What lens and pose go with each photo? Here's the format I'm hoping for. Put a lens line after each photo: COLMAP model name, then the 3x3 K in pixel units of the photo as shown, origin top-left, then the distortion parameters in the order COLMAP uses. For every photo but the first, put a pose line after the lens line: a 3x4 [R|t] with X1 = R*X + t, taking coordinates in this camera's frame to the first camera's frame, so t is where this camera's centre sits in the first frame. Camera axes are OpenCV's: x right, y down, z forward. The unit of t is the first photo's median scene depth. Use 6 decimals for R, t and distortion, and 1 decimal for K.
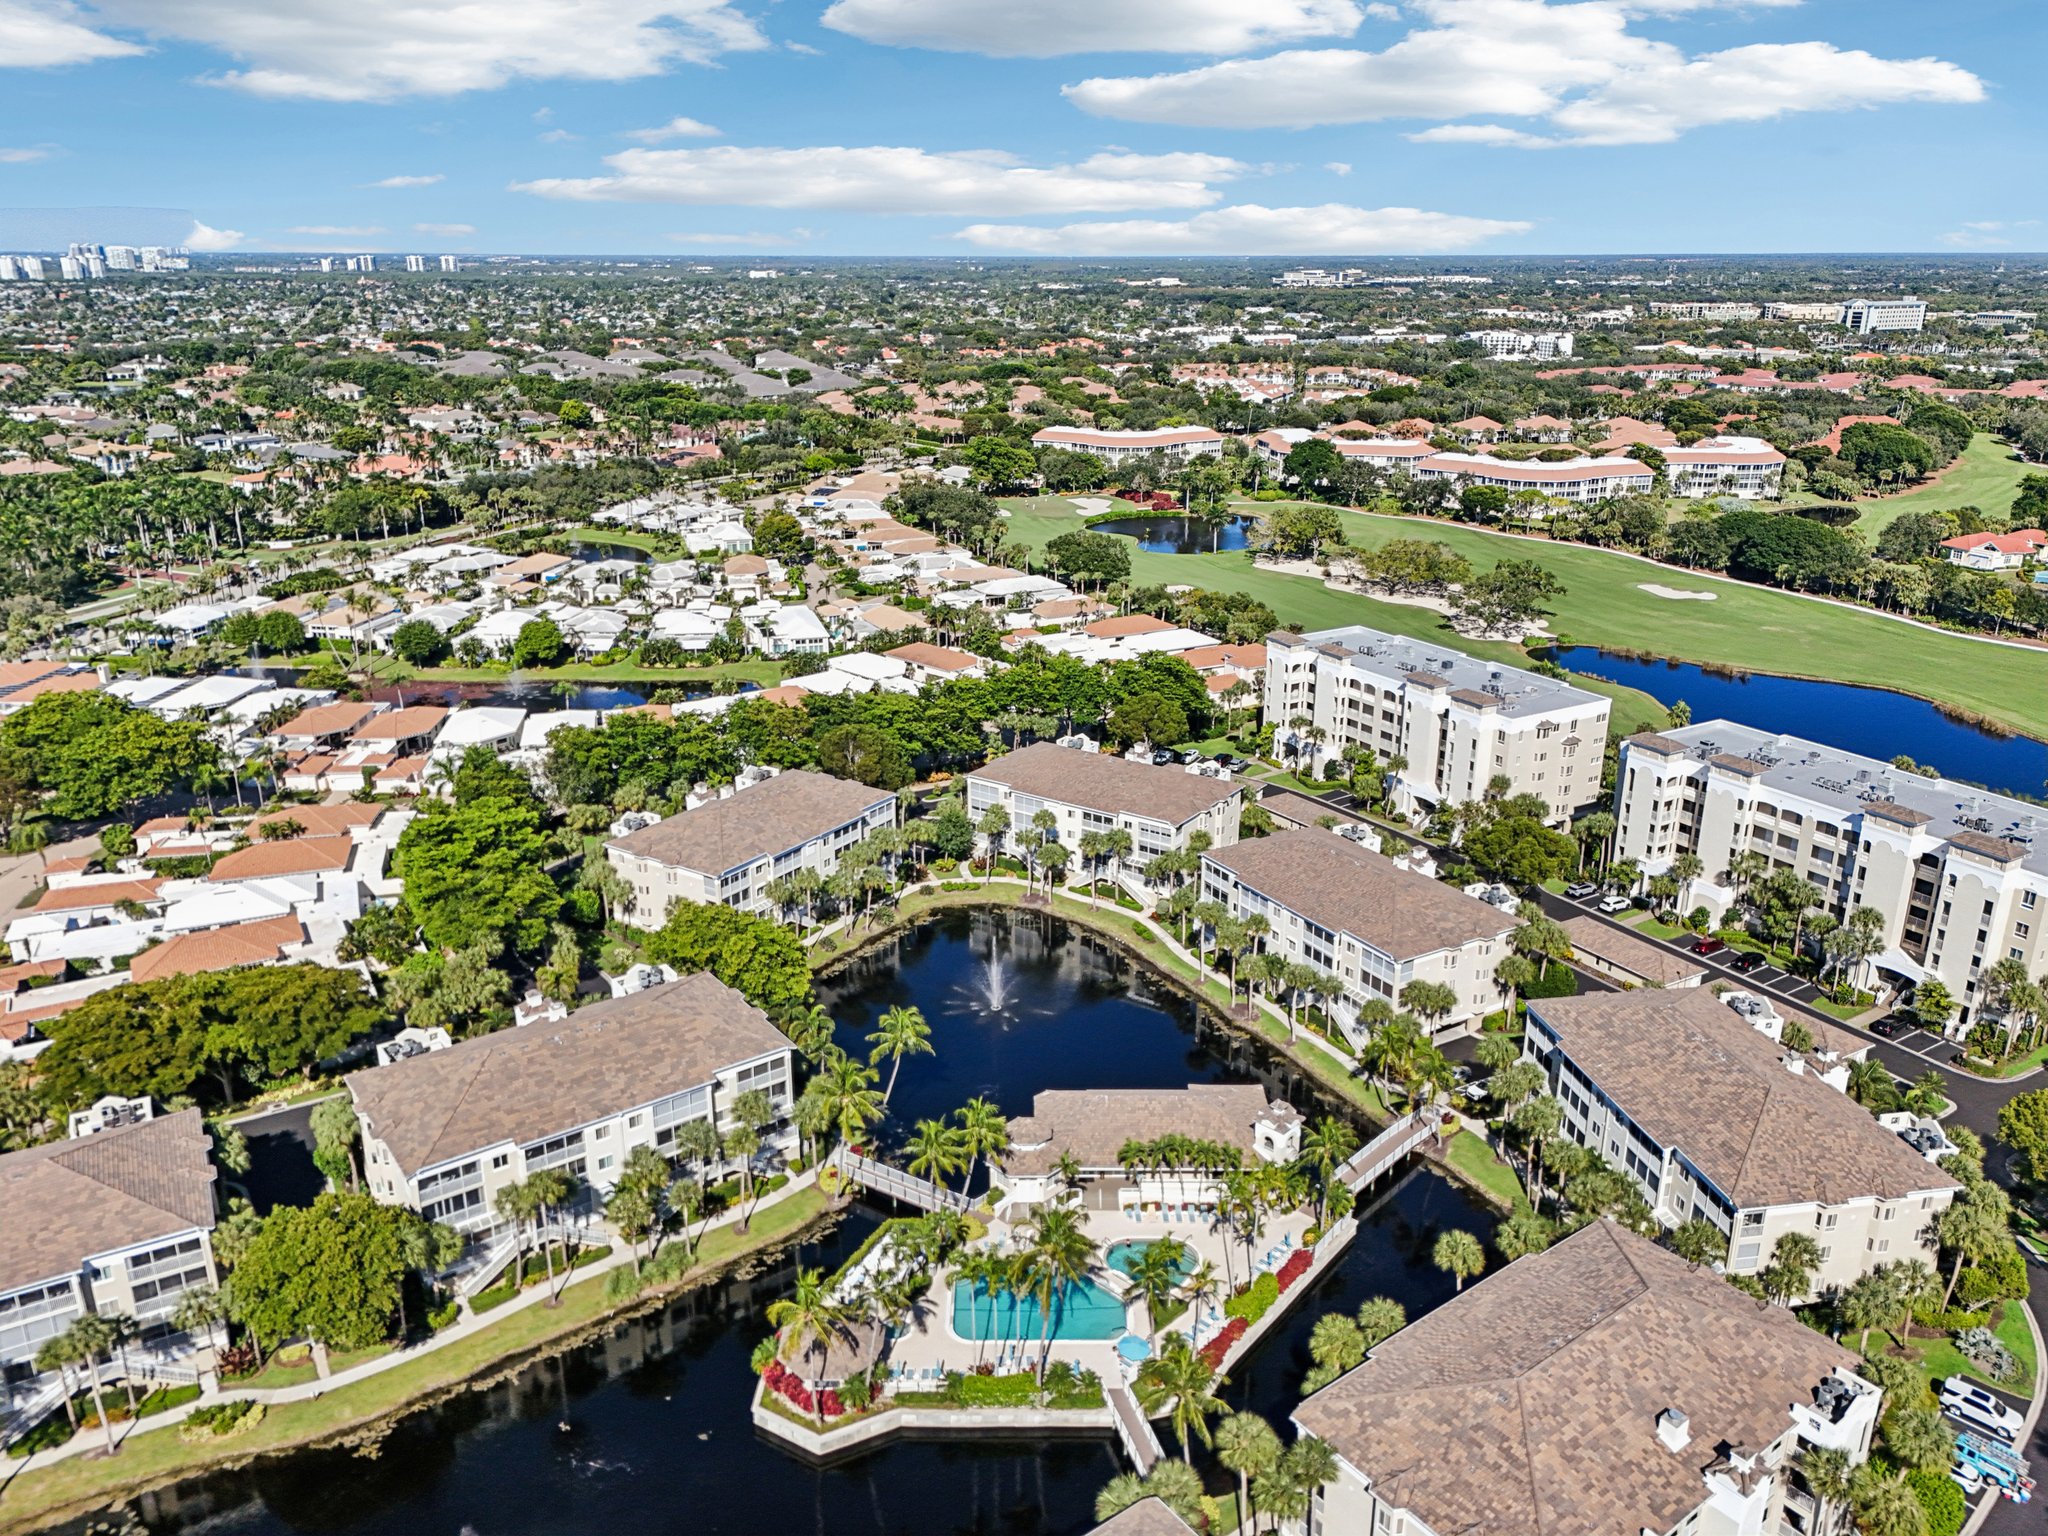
lens RADIAL K [[1498.6, 0, 1004.5], [0, 1498.6, 765.5], [0, 0, 1]] dist [0.058331, -0.043304]
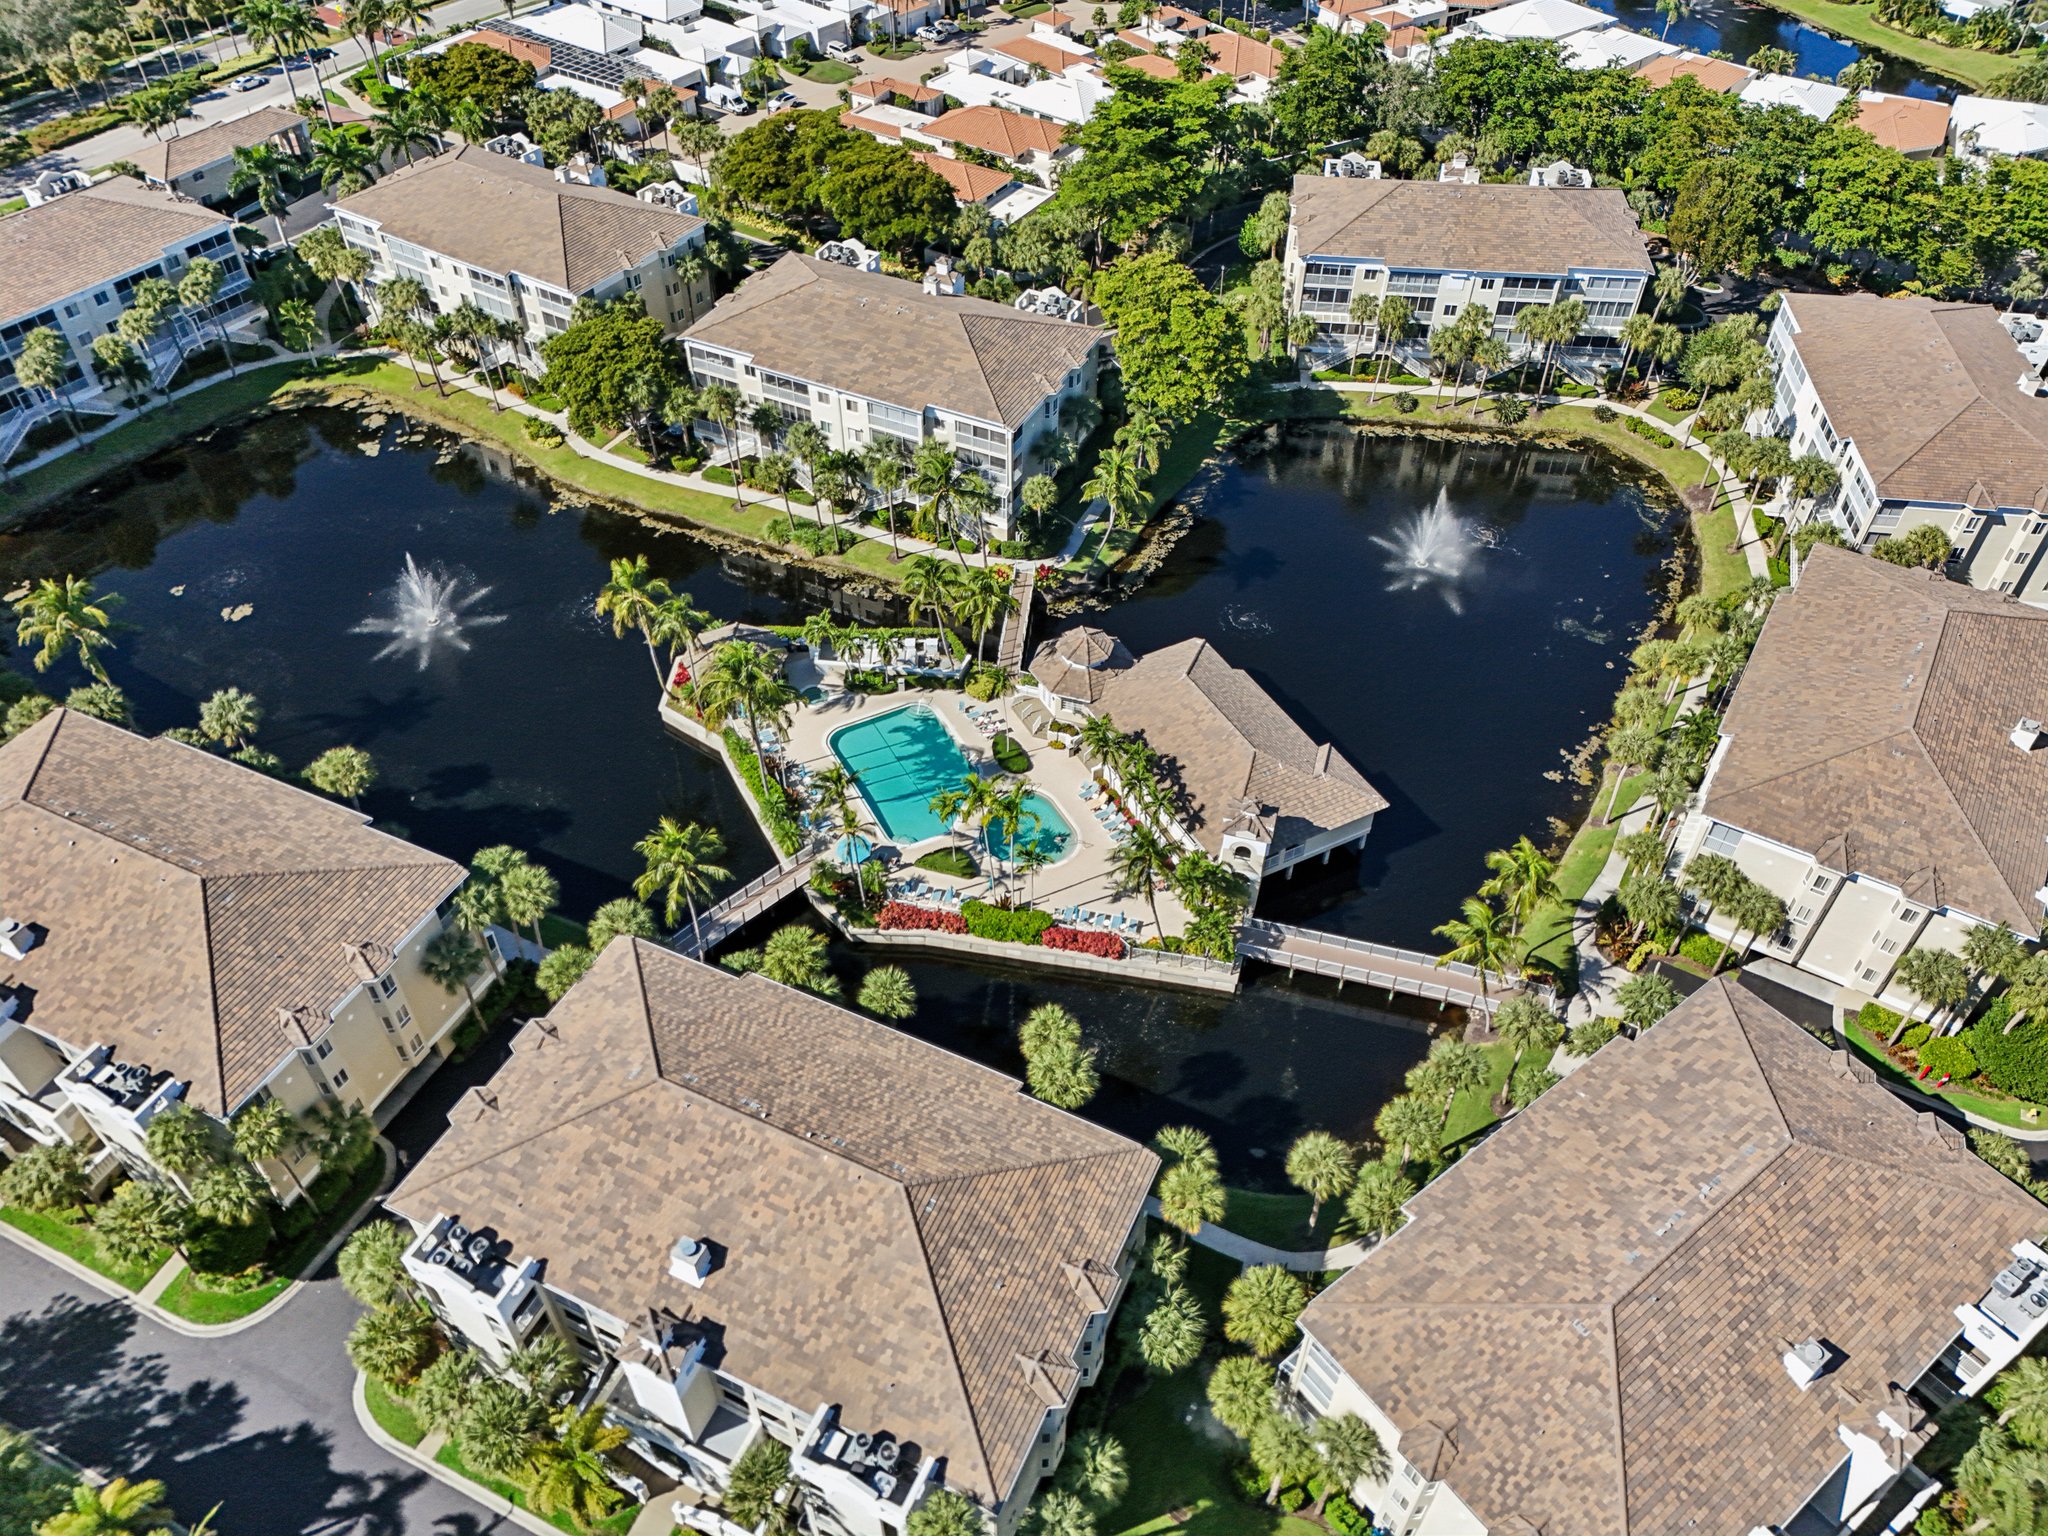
lens RADIAL K [[1498.6, 0, 1022.9], [0, 1498.6, 763.6], [0, 0, 1]] dist [0.058331, -0.043304]
pose [[0.466743, 0.625246, -0.625475, 0.606506], [-0.288775, 0.776217, 0.560442, -0.185169], [0.835919, -0.080961, 0.542849, 0.519431]]
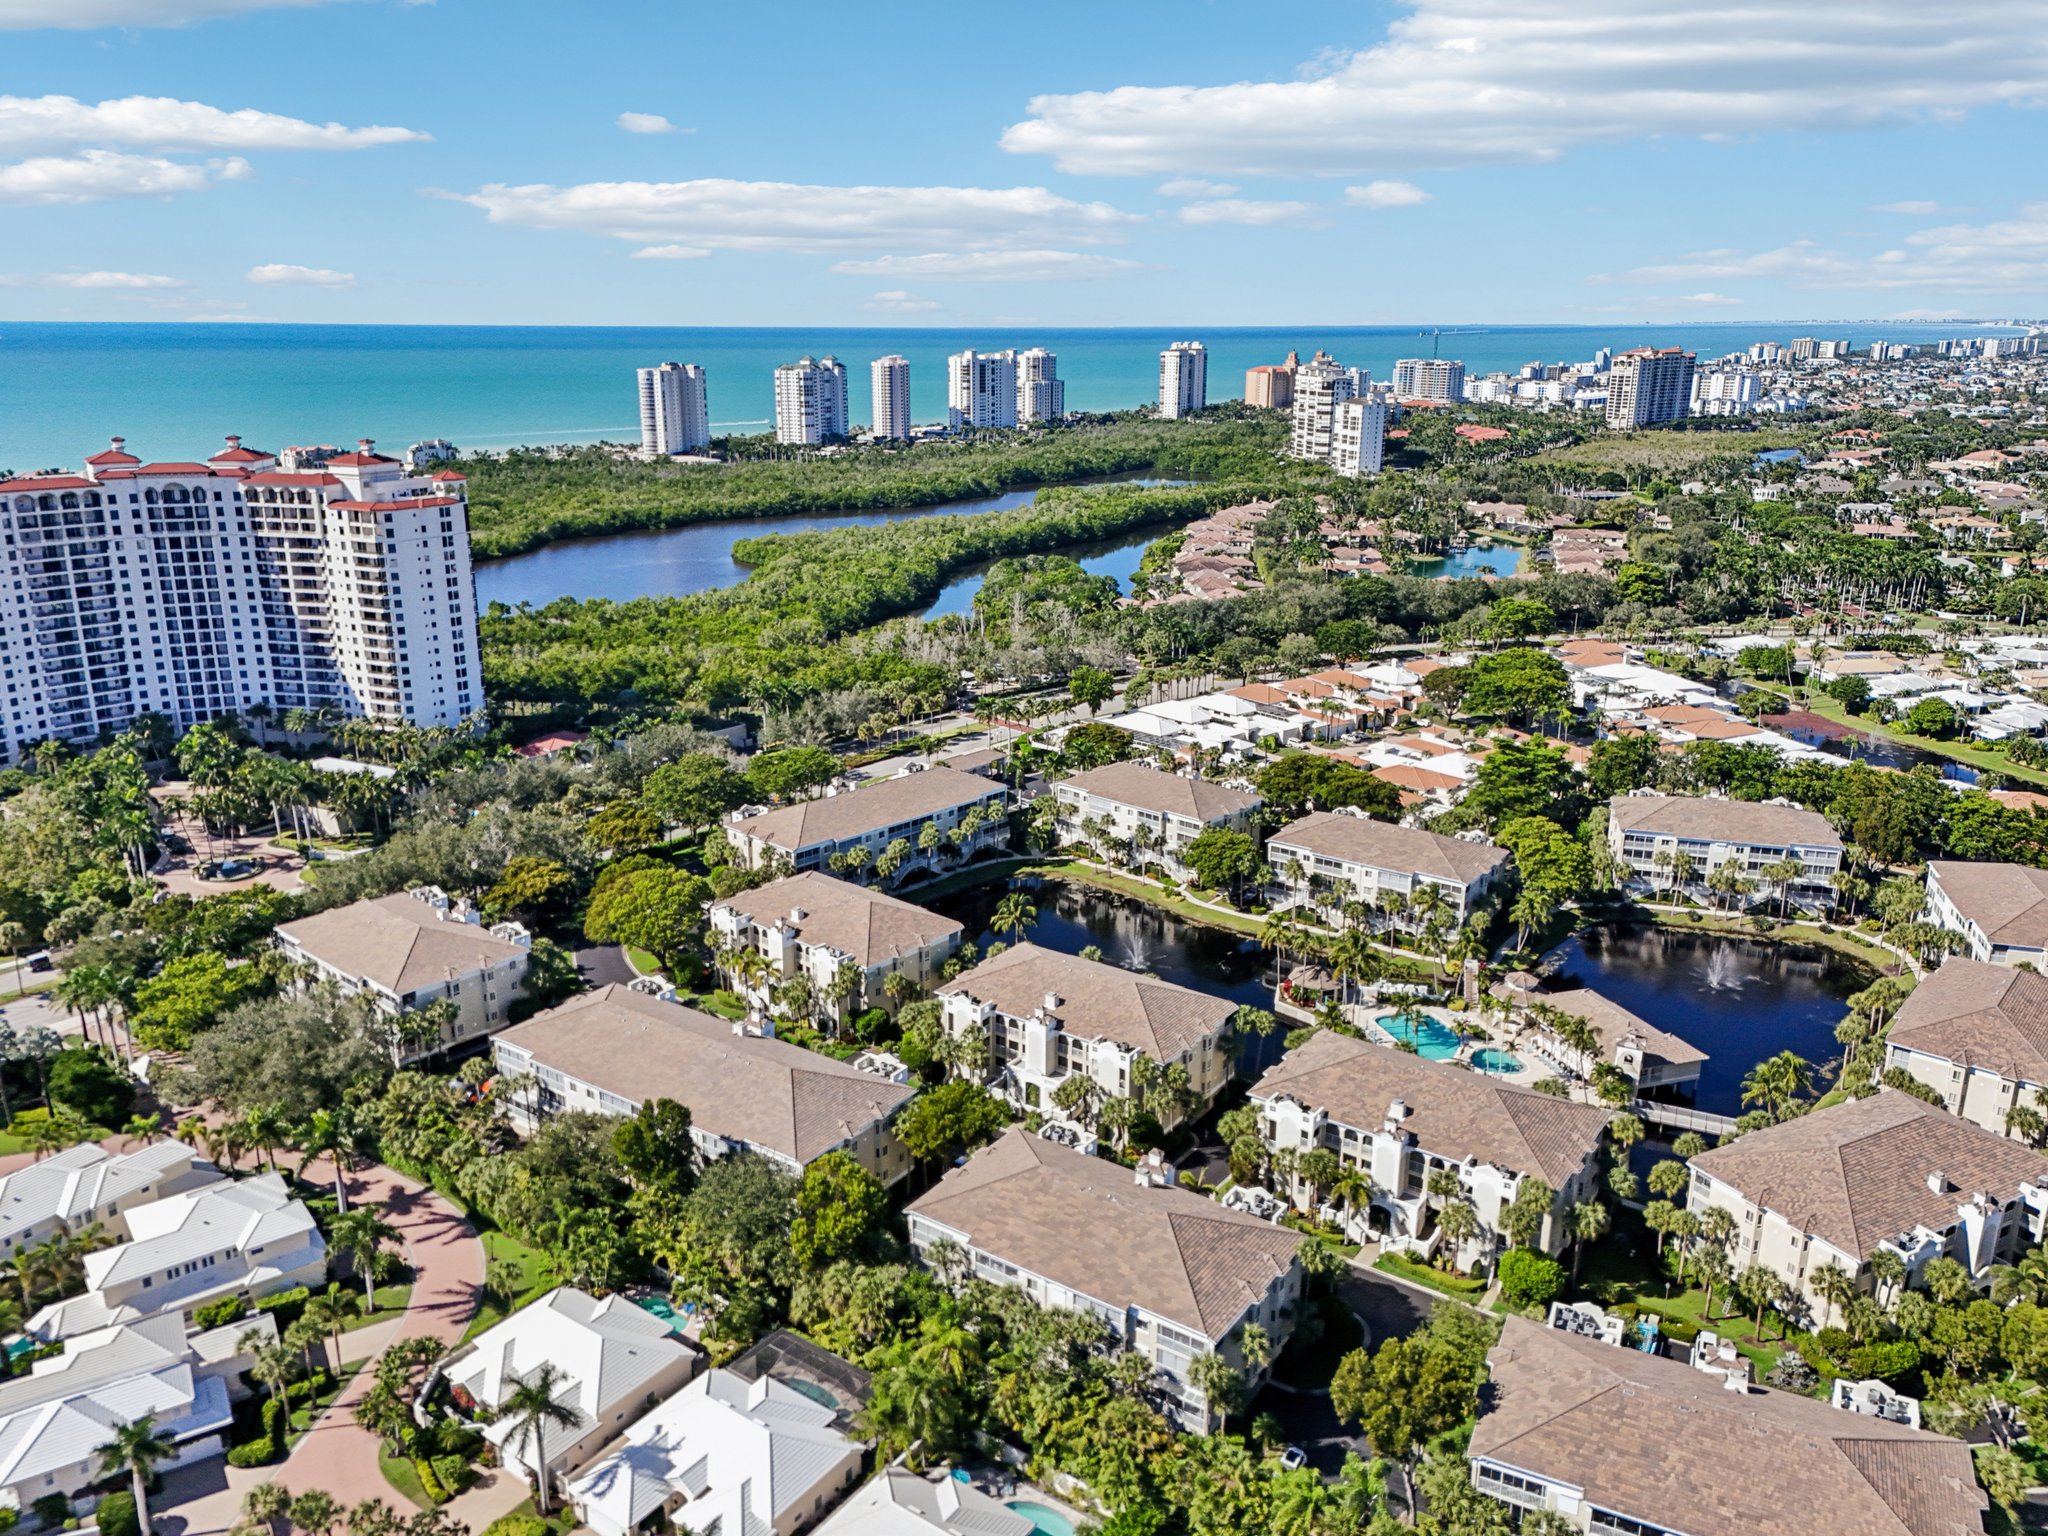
lens RADIAL K [[1498.6, 0, 1017.5], [0, 1498.6, 764.5], [0, 0, 1]] dist [0.058331, -0.043304]
pose [[0.302769, 0.275851, -0.912270, 1.289058], [-0.307199, 0.934356, 0.180574, -0.095544], [0.902197, 0.225577, 0.367636, -0.110108]]
